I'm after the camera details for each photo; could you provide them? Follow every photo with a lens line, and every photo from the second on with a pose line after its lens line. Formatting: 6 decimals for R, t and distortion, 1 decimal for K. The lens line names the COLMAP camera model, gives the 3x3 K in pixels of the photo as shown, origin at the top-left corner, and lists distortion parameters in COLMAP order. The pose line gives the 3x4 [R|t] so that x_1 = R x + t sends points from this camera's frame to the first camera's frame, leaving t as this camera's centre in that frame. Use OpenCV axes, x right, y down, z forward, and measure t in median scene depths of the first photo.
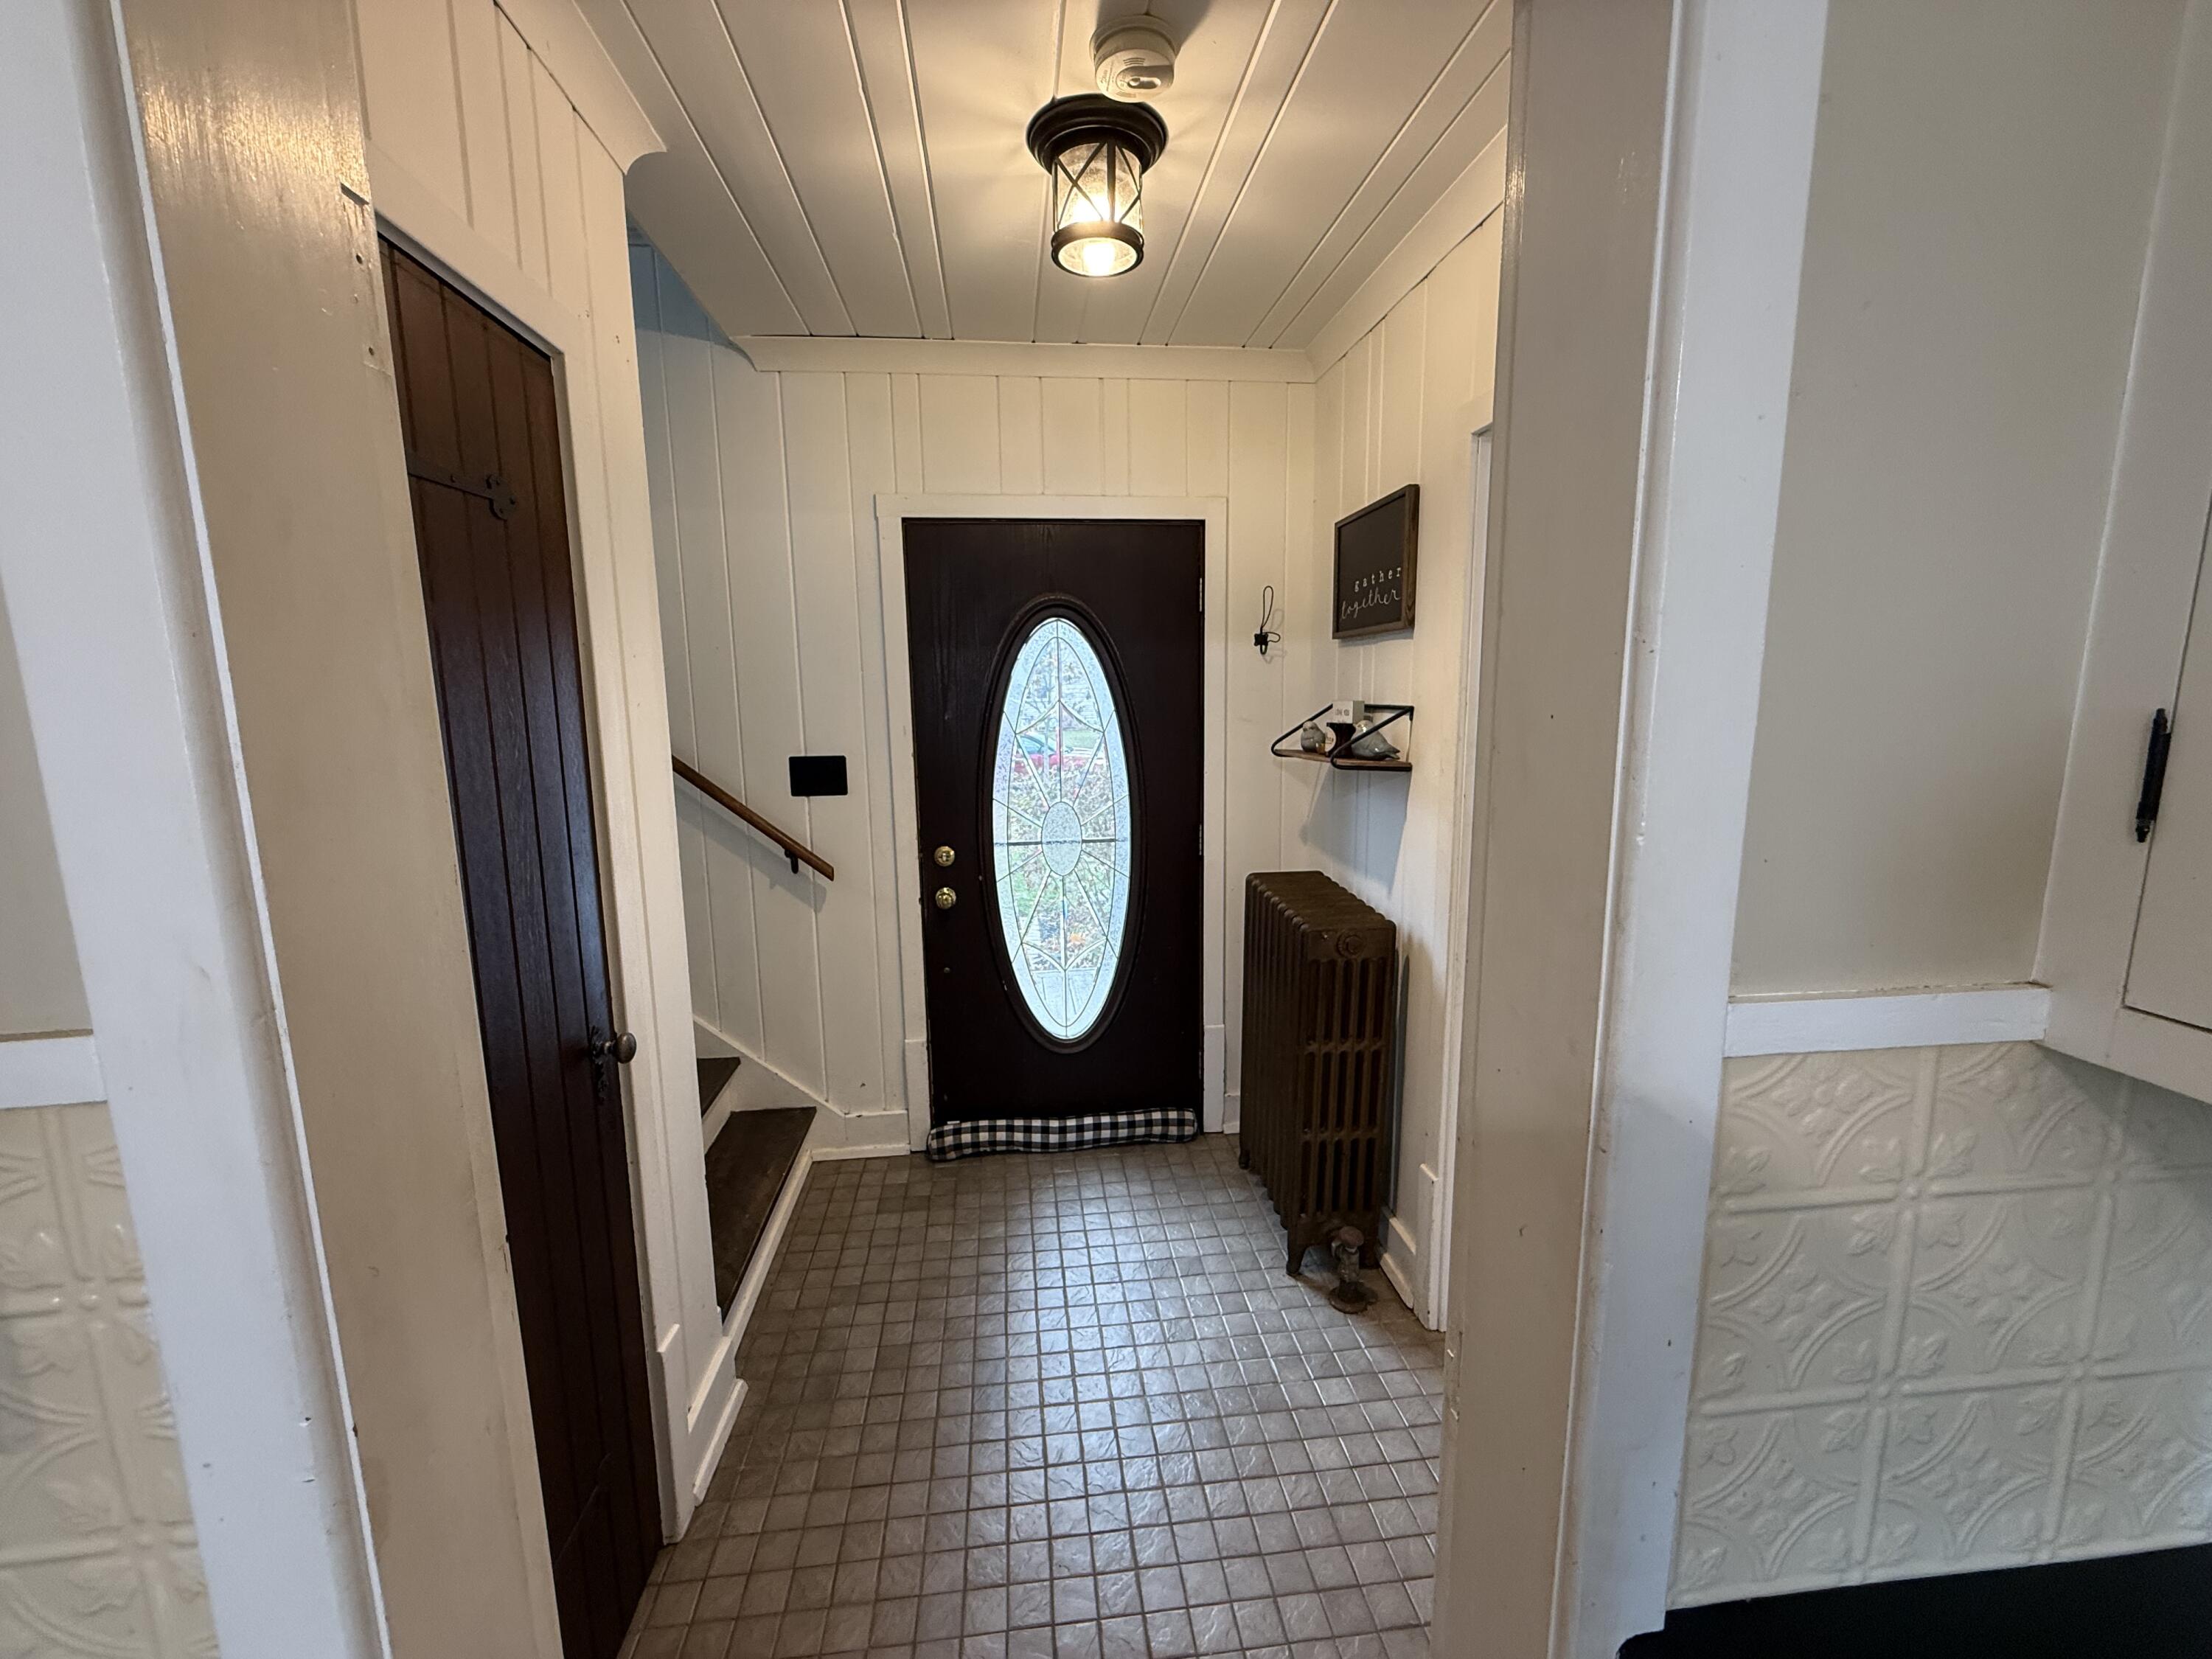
lens RADIAL K [[878.7, 0, 1103.2], [0, 878.7, 828.1], [0, 0, 1]] dist [0.001654, -0.000341]
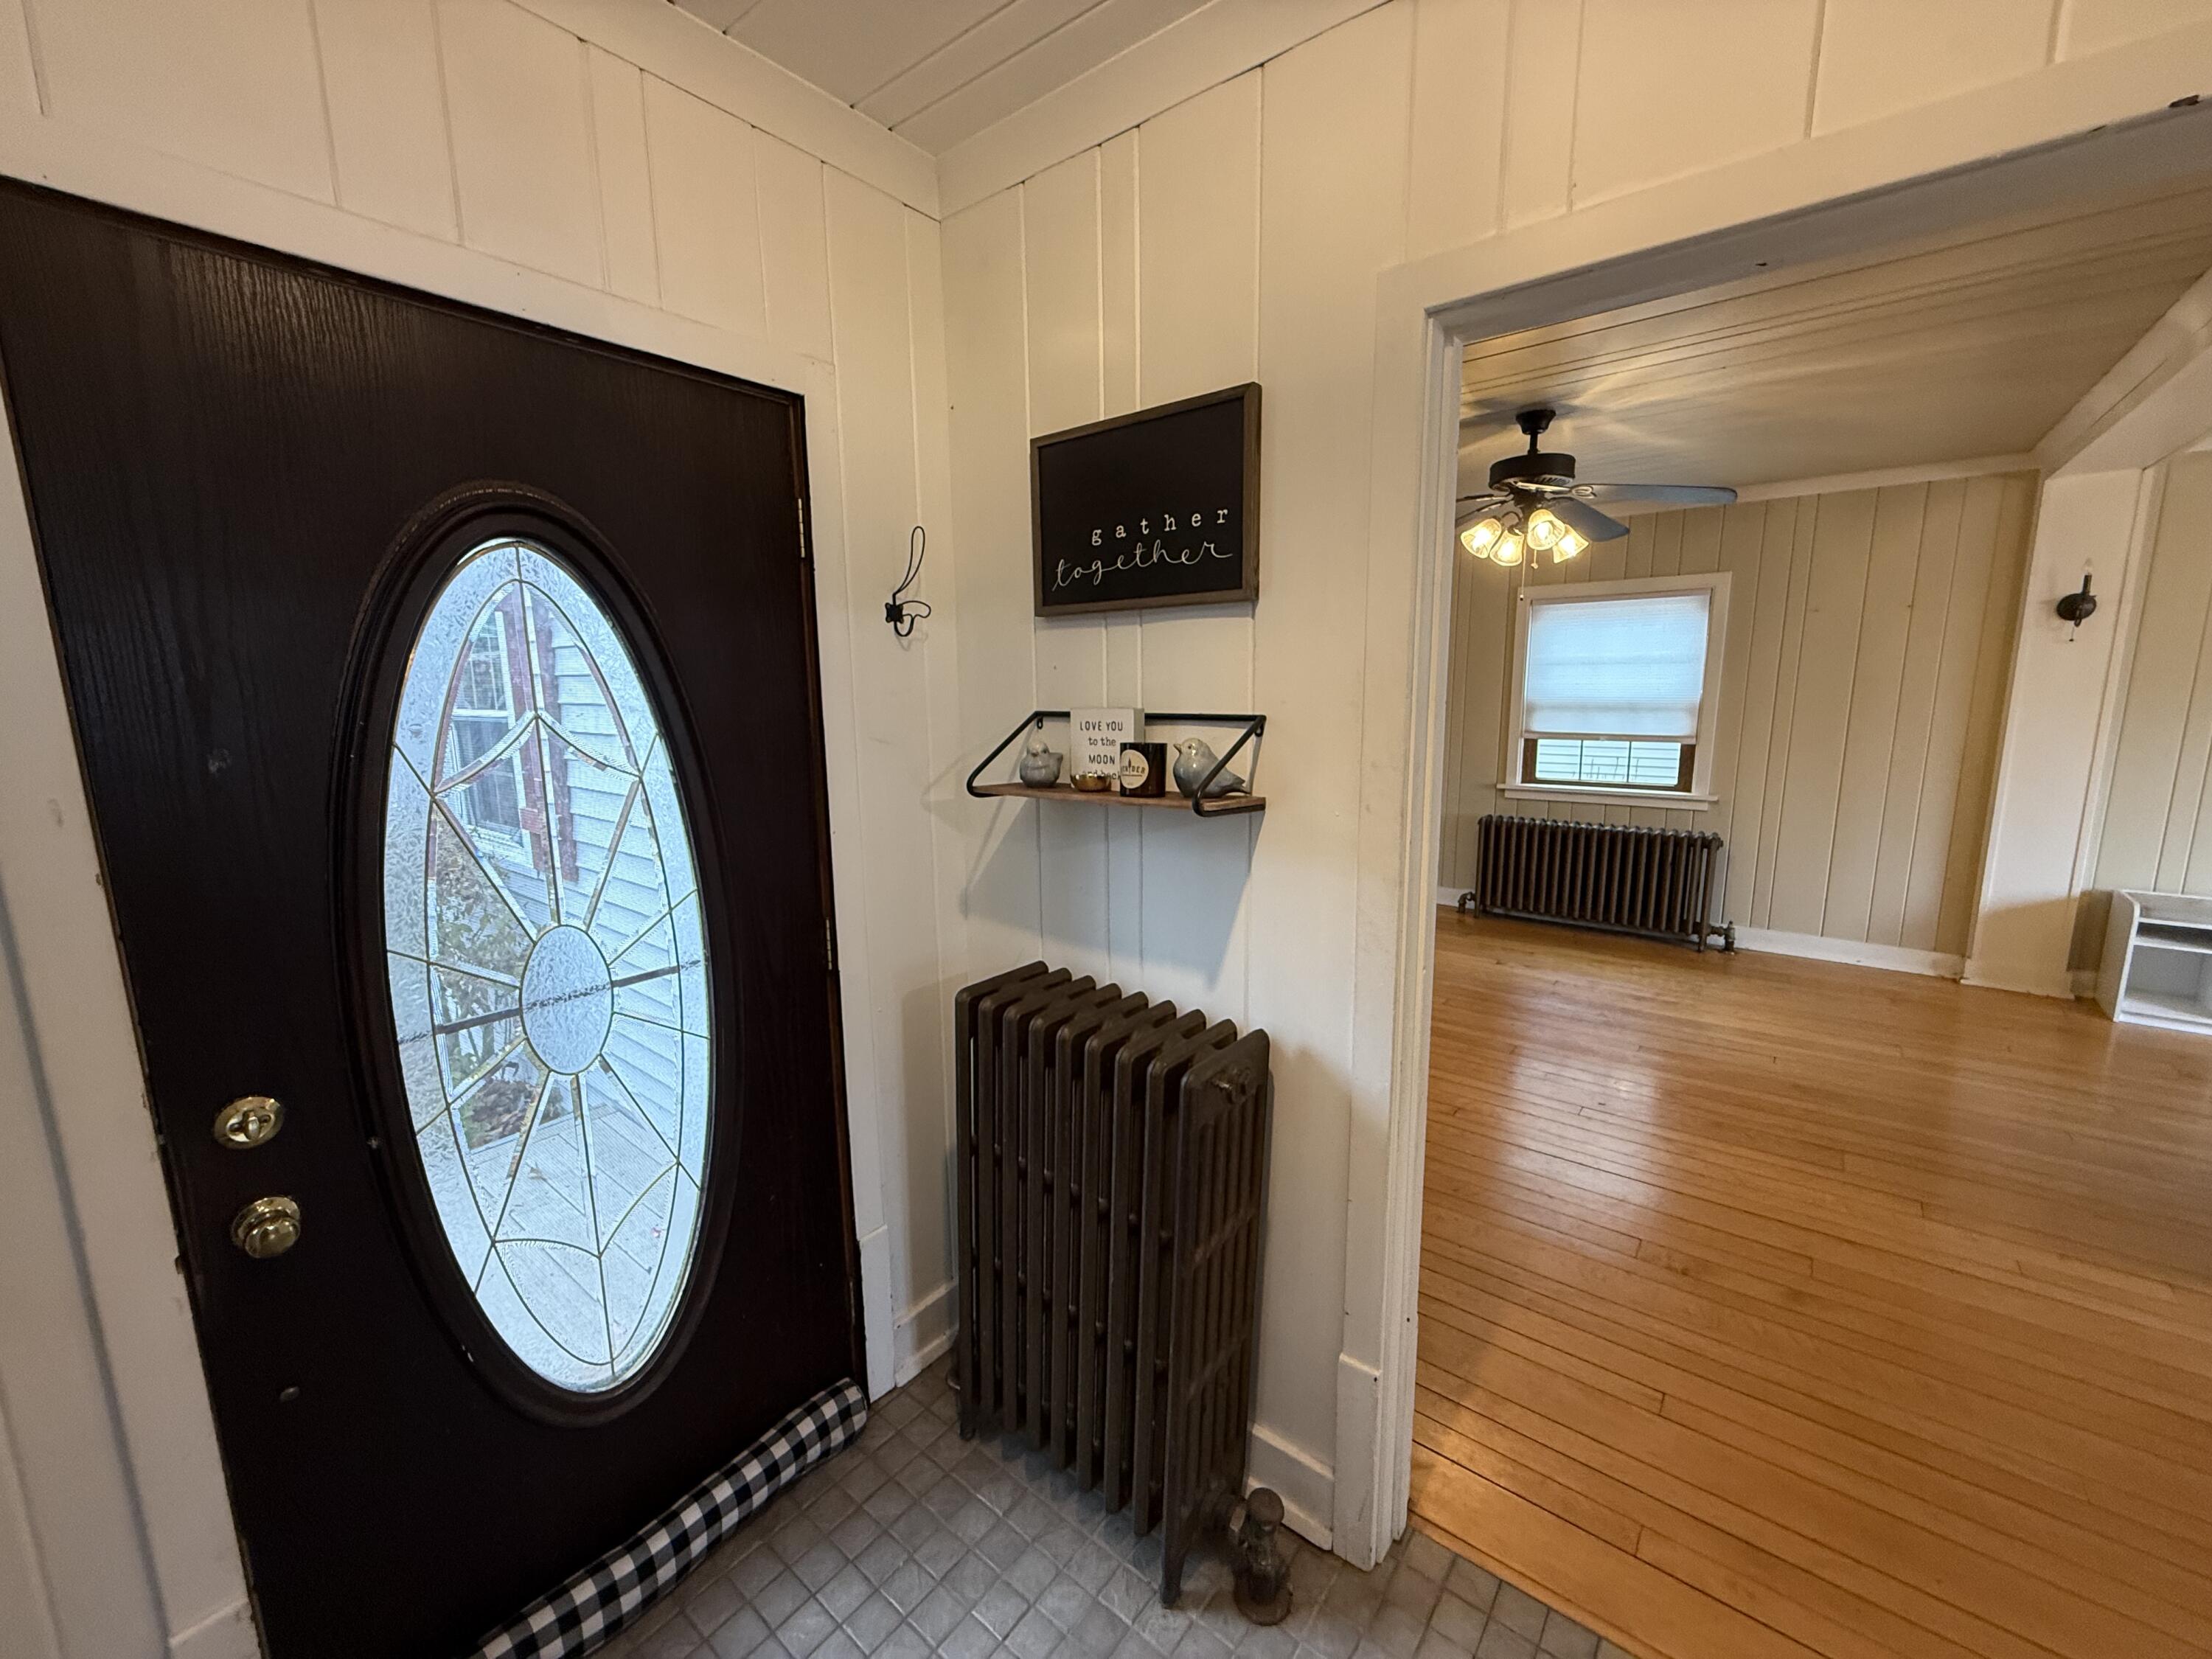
lens RADIAL K [[878.7, 0, 1103.2], [0, 878.7, 828.1], [0, 0, 1]] dist [0.001654, -0.000341]
pose [[0.708874, -0.109579, 0.696771, -0.177129], [0.111676, 0.992834, 0.042524, -0.074699], [-0.696438, 0.047669, 0.716032, 0.472778]]
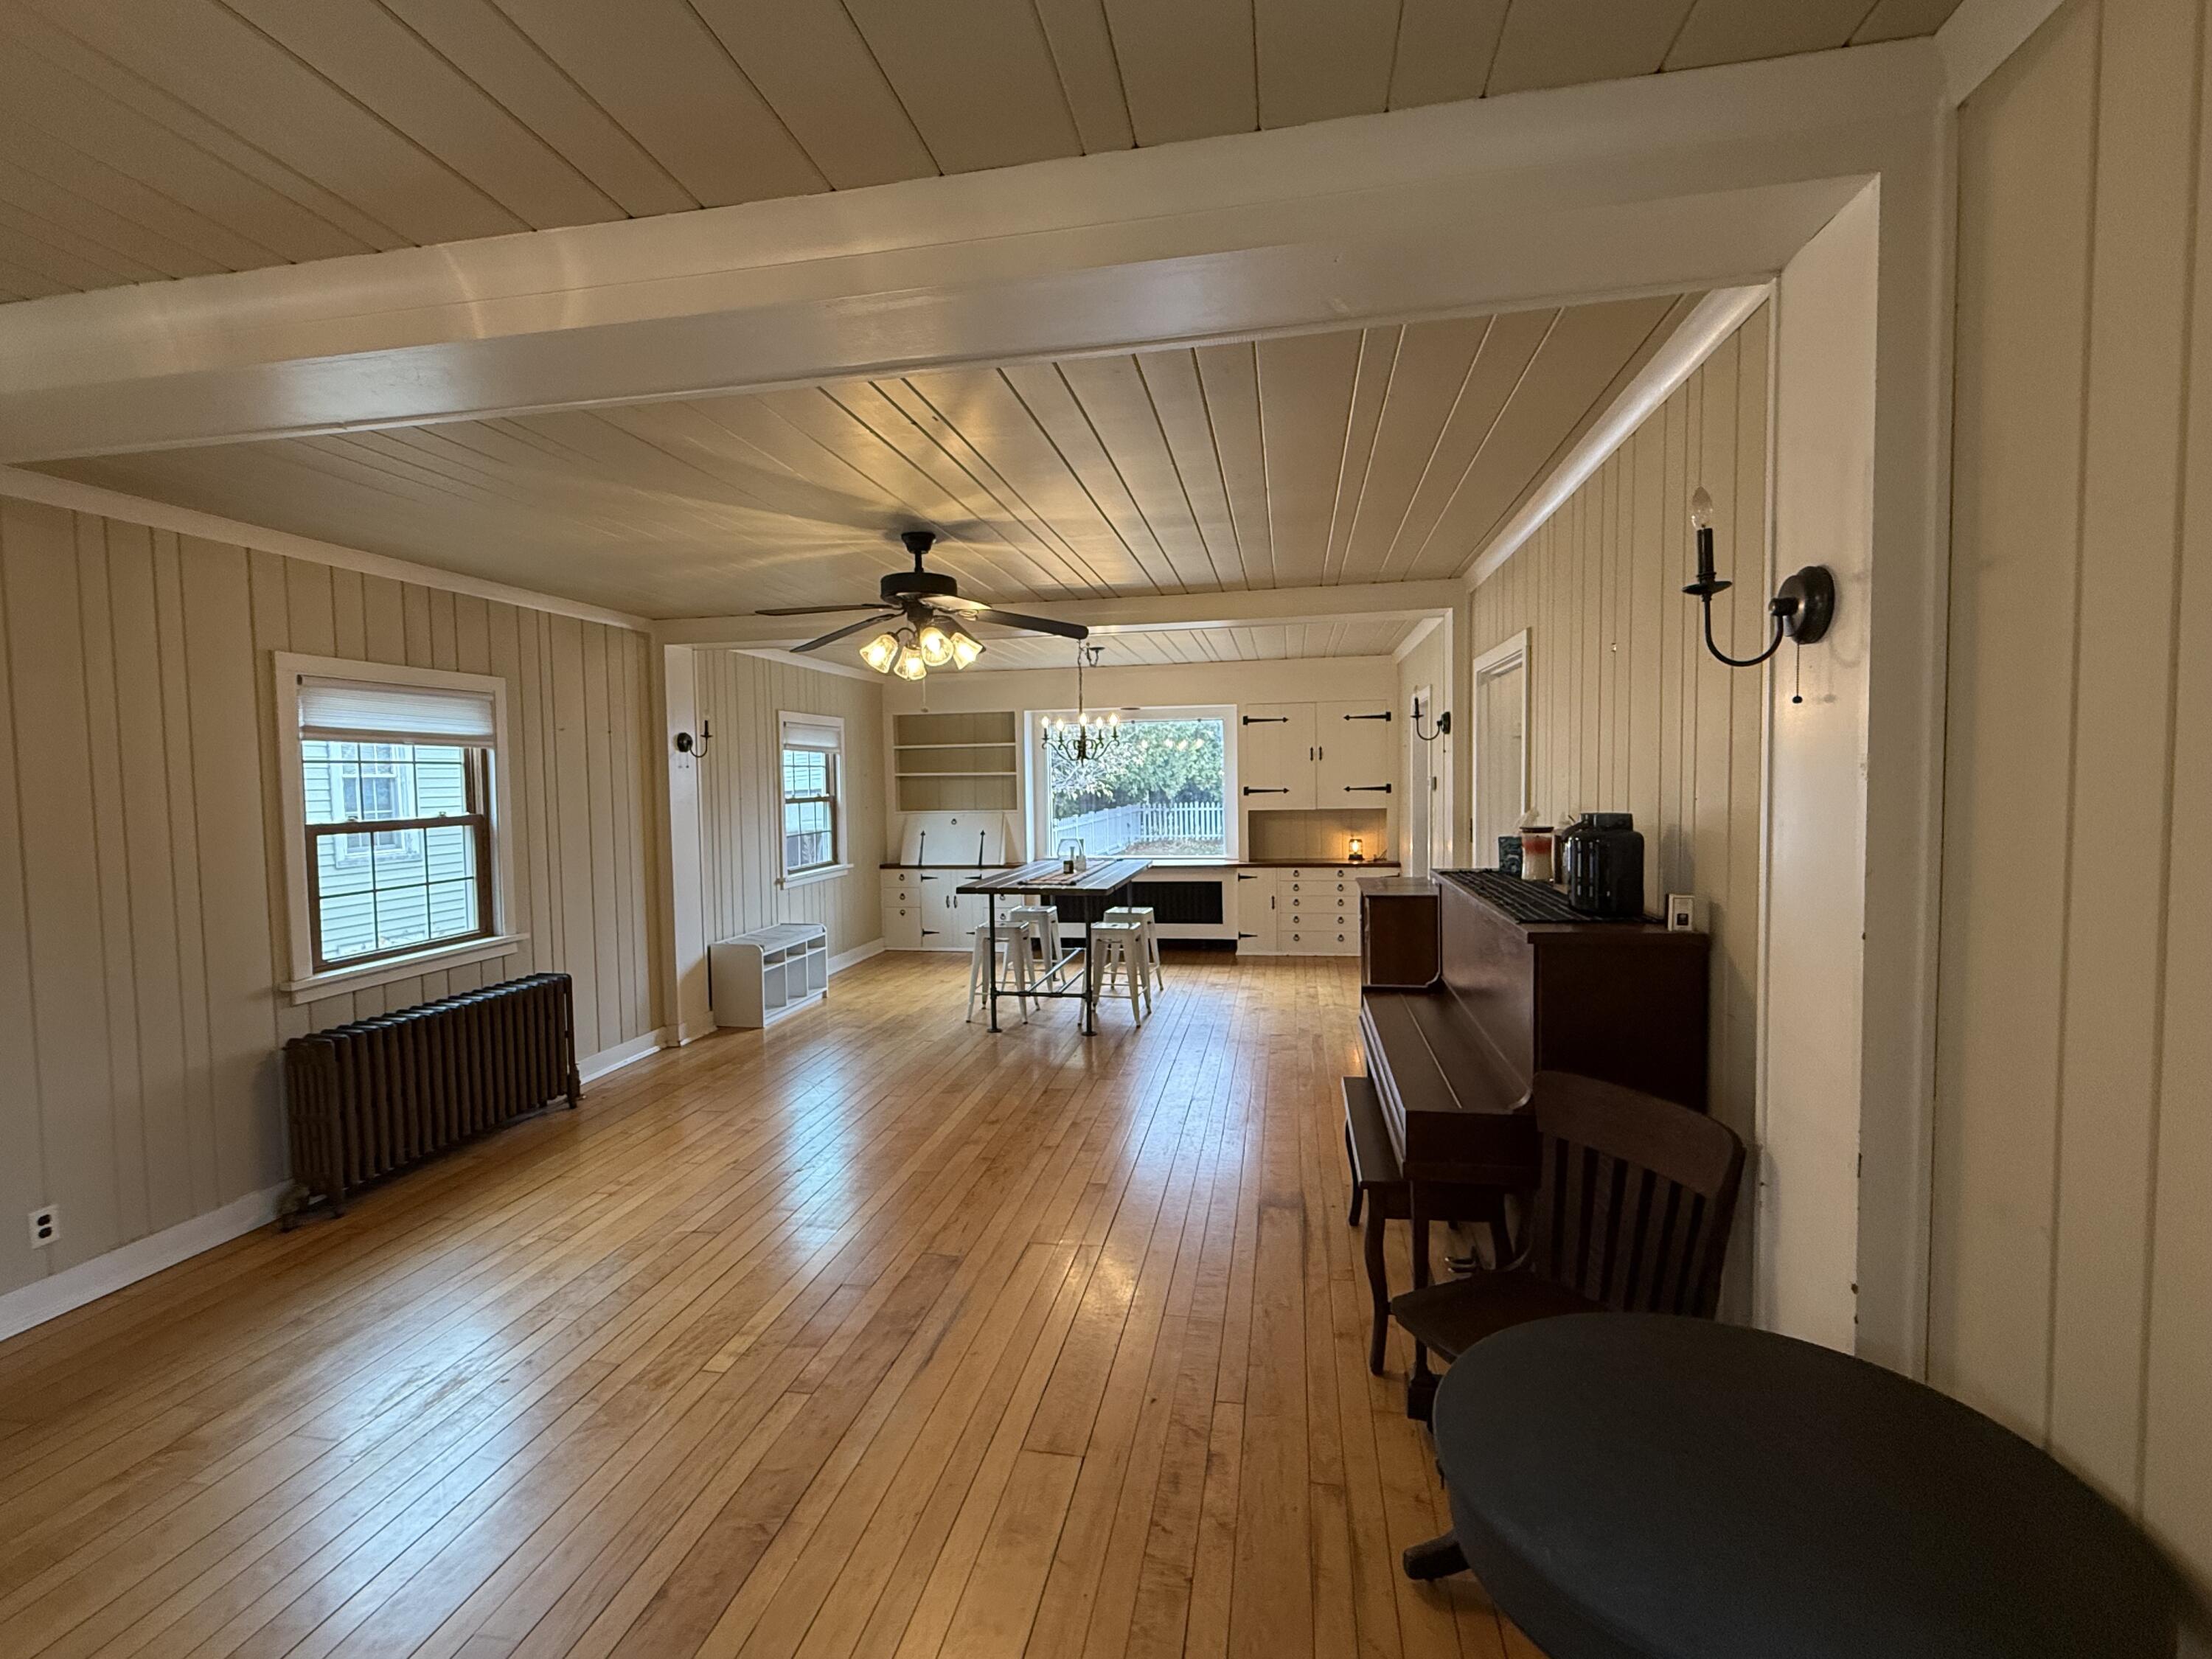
lens RADIAL K [[984.5, 0, 1106.0], [0, 984.5, 829.5], [0, 0, 1]] dist [0.002577, 0.000024]
pose [[-0.955897, 0.014431, 0.293347, 0.473451], [0.075330, 0.977427, 0.197387, -0.364267], [-0.283876, 0.210780, -0.935407, 2.167326]]
